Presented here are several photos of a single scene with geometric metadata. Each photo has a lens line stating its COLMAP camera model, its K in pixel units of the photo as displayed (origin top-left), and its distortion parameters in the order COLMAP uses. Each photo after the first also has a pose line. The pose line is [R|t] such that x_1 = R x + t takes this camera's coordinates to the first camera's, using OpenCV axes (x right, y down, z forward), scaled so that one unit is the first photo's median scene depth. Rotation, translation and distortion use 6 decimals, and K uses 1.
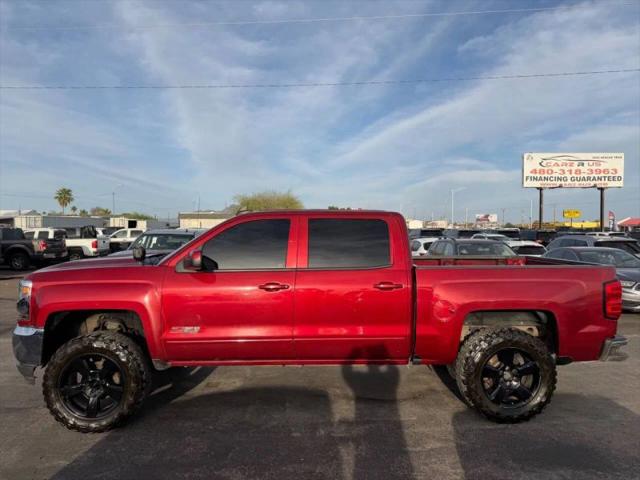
lens RADIAL K [[457.3, 0, 322.4], [0, 457.3, 238.2], [0, 0, 1]] dist [-0.000284, 0.001755]
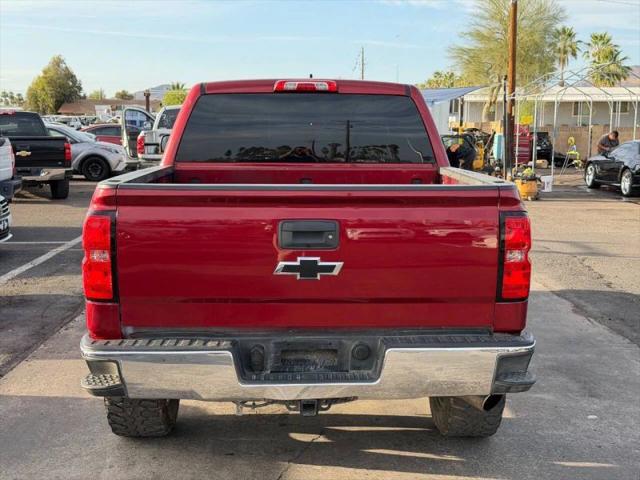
lens RADIAL K [[896.6, 0, 328.1], [0, 896.6, 243.7], [0, 0, 1]] dist [0.126190, -0.021326]
pose [[0.000014, 0.134598, -0.990900, 1.229367], [-0.024220, 0.990610, 0.134558, -0.005438], [0.999707, 0.023997, 0.003274, 0.986881]]
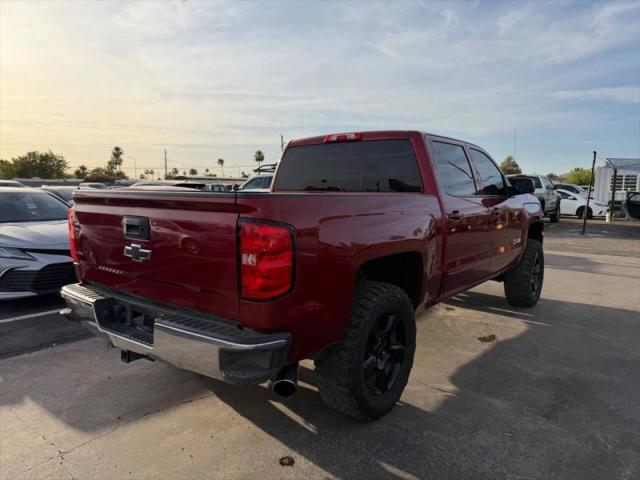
lens RADIAL K [[452.0, 0, 320.0], [0, 452.0, 240.0], [0, 0, 1]] dist [0.103476, -0.195351]
pose [[-0.636935, 0.082352, -0.766507, 0.775686], [-0.022288, 0.991895, 0.125088, 0.030766], [0.770595, 0.096757, -0.629937, 1.433660]]
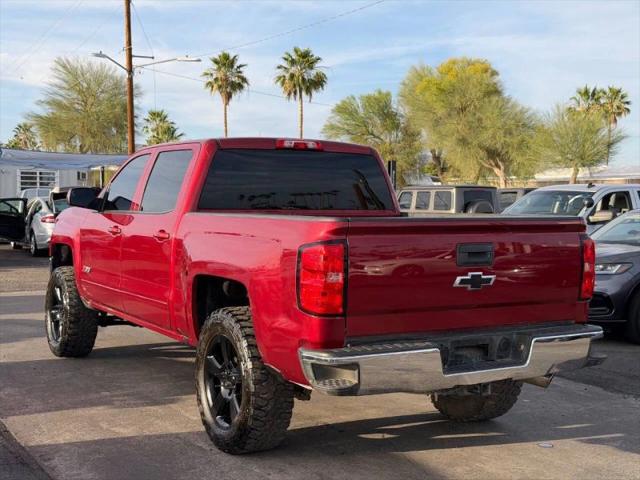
lens RADIAL K [[898.5, 0, 320.0], [0, 898.5, 240.0], [0, 0, 1]] dist [0.134037, -0.023285]
pose [[0.470669, 0.047813, -0.881014, 1.267007], [-0.026493, 0.998846, 0.040054, 0.035064], [0.881912, 0.004488, 0.471392, 0.395350]]
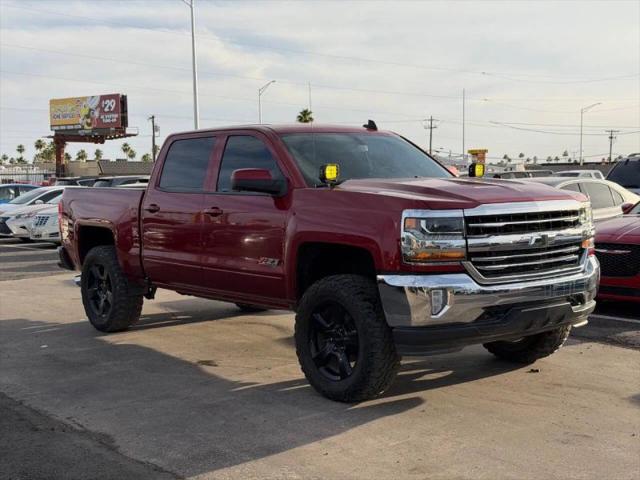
lens RADIAL K [[898.5, 0, 320.0], [0, 898.5, 240.0], [0, 0, 1]] dist [0.134037, -0.023285]
pose [[-0.602041, -0.049777, 0.796912, -1.285525], [0.034345, 0.995517, 0.088129, 0.009164], [-0.797726, 0.080427, -0.597633, 1.836426]]
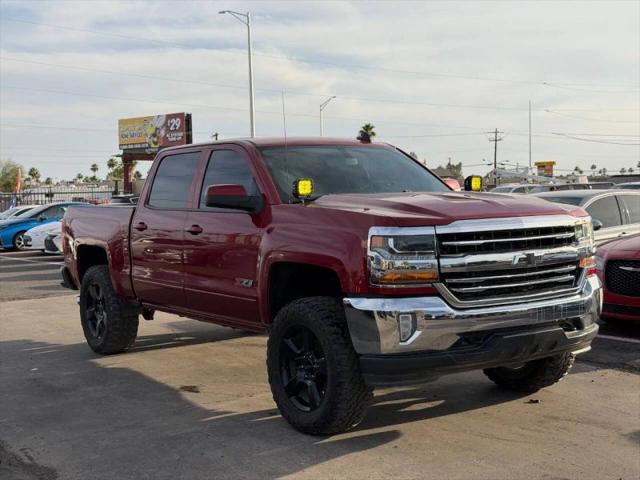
lens RADIAL K [[897.7, 0, 311.9], [0, 897.7, 229.4], [0, 0, 1]] dist [0.125378, -0.078504]
pose [[-0.532931, -0.023339, 0.845837, -1.291887], [0.046408, 0.997309, 0.056758, 0.014452], [-0.844885, 0.069502, -0.530414, 1.692387]]
